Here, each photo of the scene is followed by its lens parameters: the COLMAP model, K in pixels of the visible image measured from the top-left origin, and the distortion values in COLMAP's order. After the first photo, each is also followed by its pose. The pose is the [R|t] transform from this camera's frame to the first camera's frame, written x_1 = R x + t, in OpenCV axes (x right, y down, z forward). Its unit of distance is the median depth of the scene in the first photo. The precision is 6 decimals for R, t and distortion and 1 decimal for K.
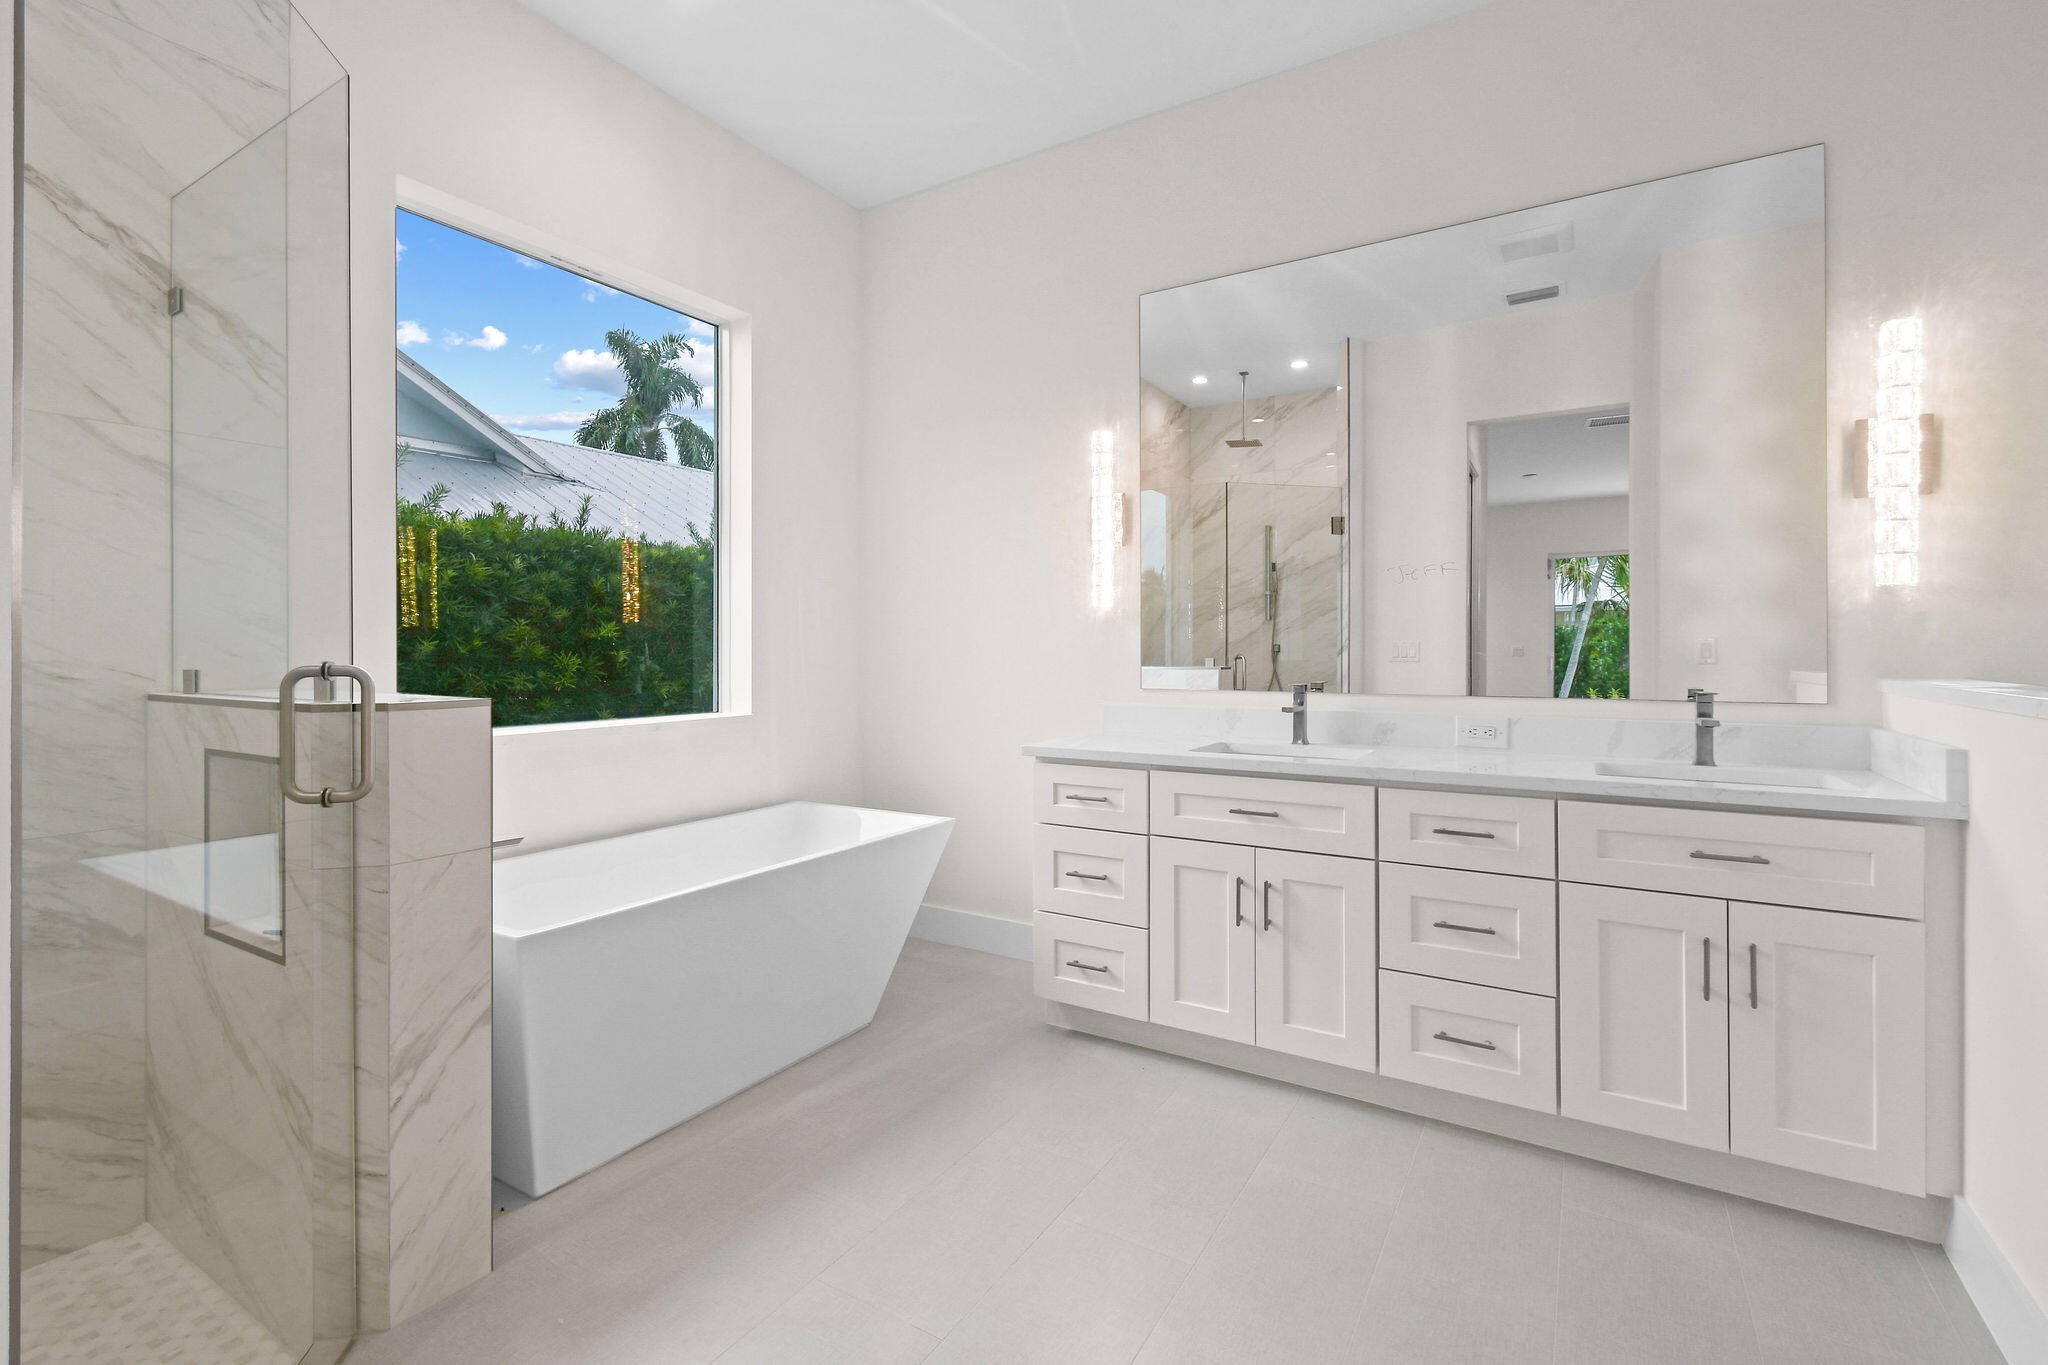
lens RADIAL K [[921.2, 0, 1020.9], [0, 921.2, 652.9], [0, 0, 1]] dist [0.007060, -0.003283]
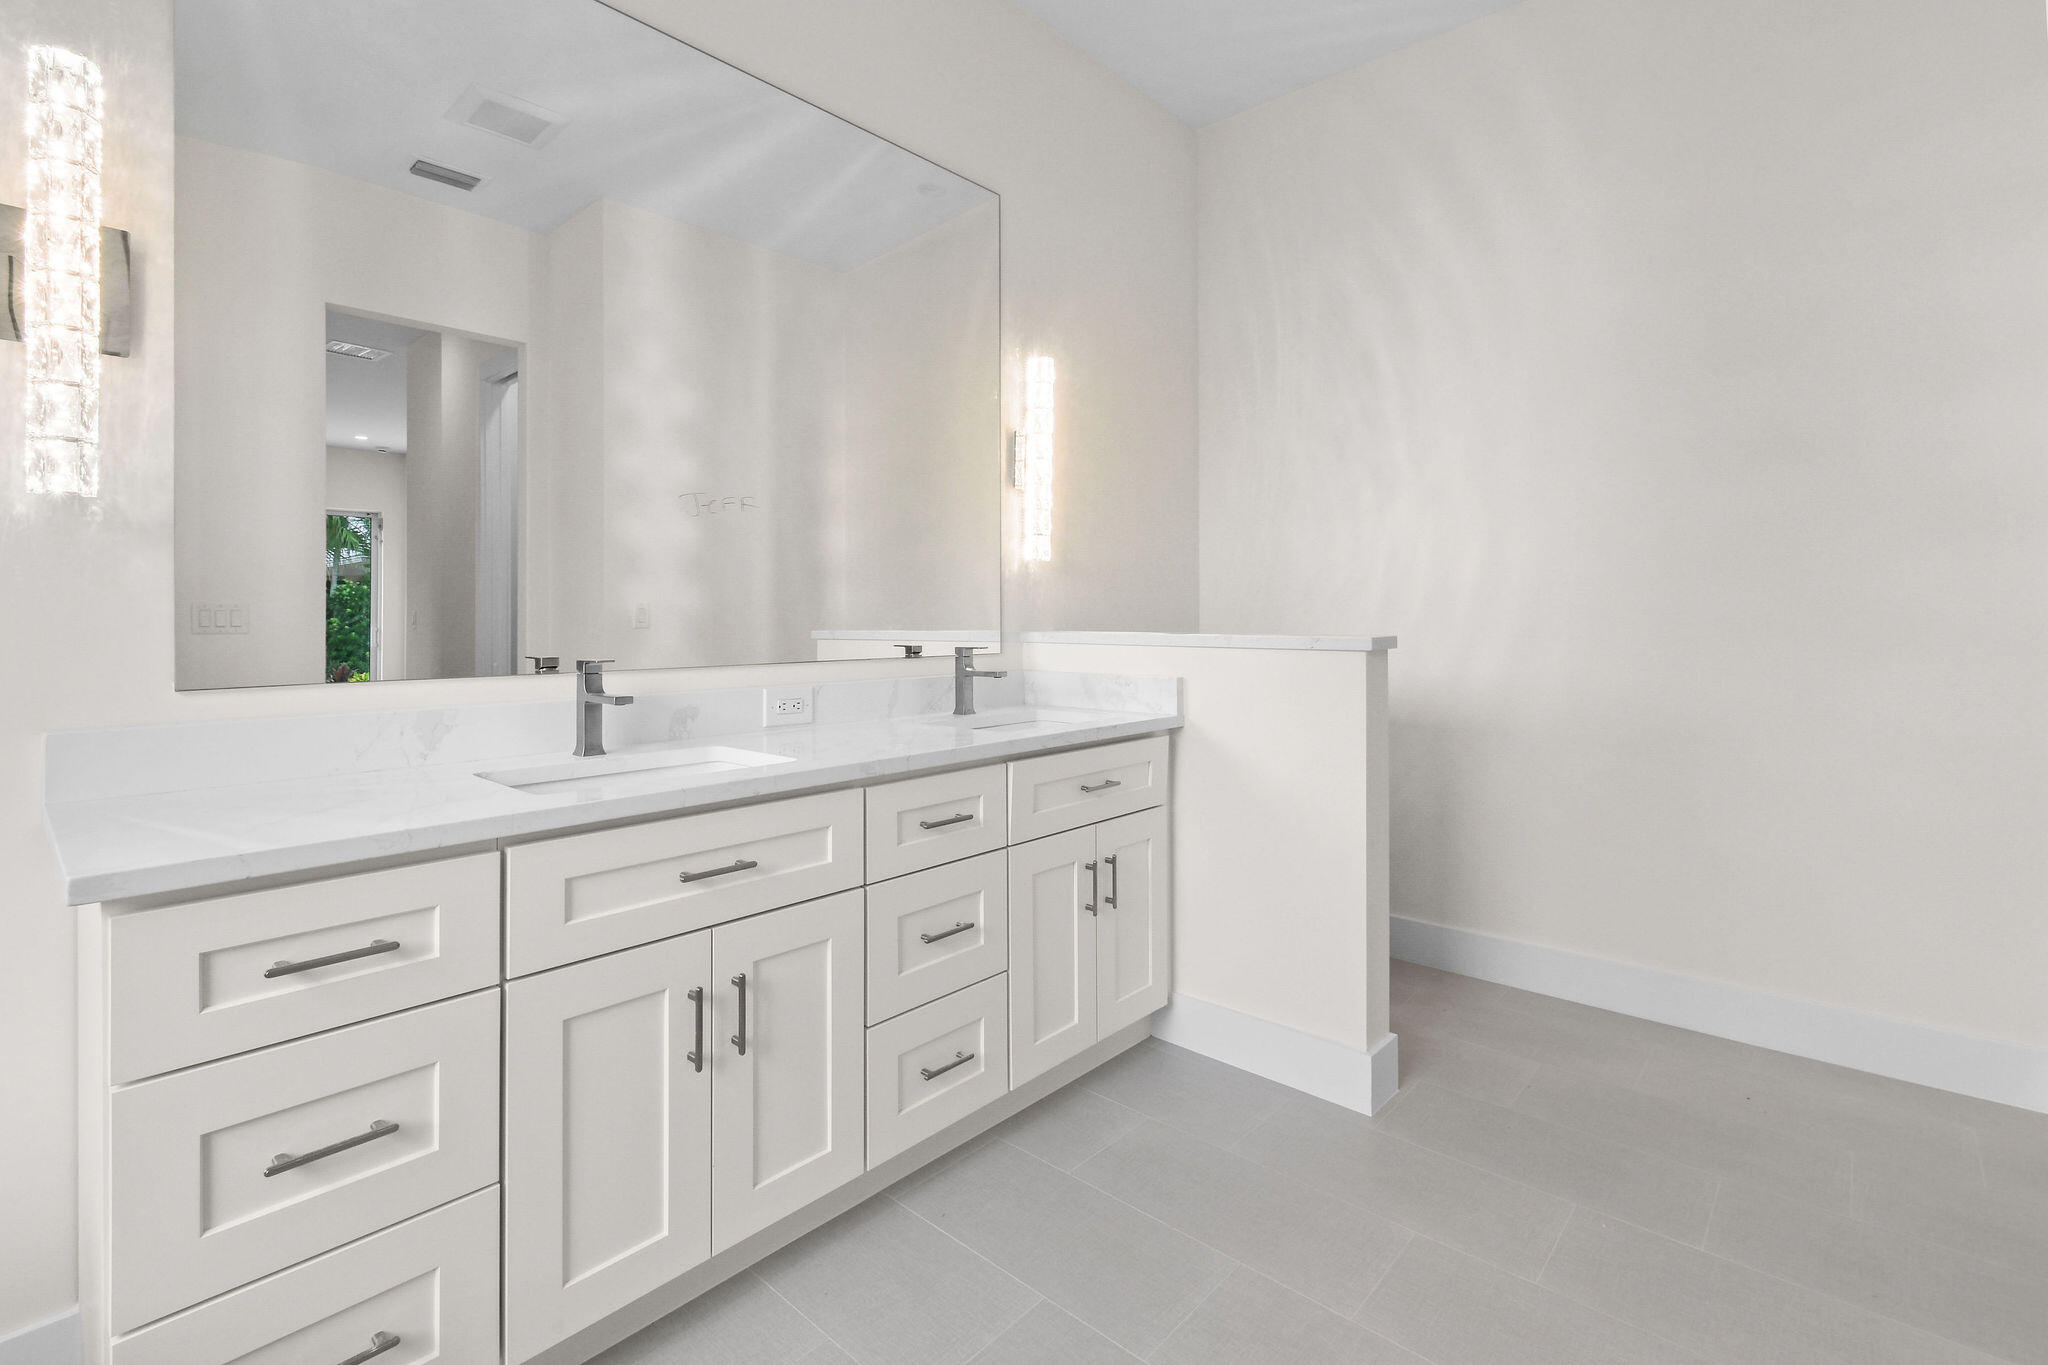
lens RADIAL K [[921.2, 0, 1082.5], [0, 921.2, 620.1], [0, 0, 1]] dist [0.007060, -0.003283]
pose [[0.182525, -0.002460, 0.983198, -0.306588], [0.006267, 0.999979, 0.001339, 0.010030], [-0.983181, 0.005917, 0.182536, 0.672257]]
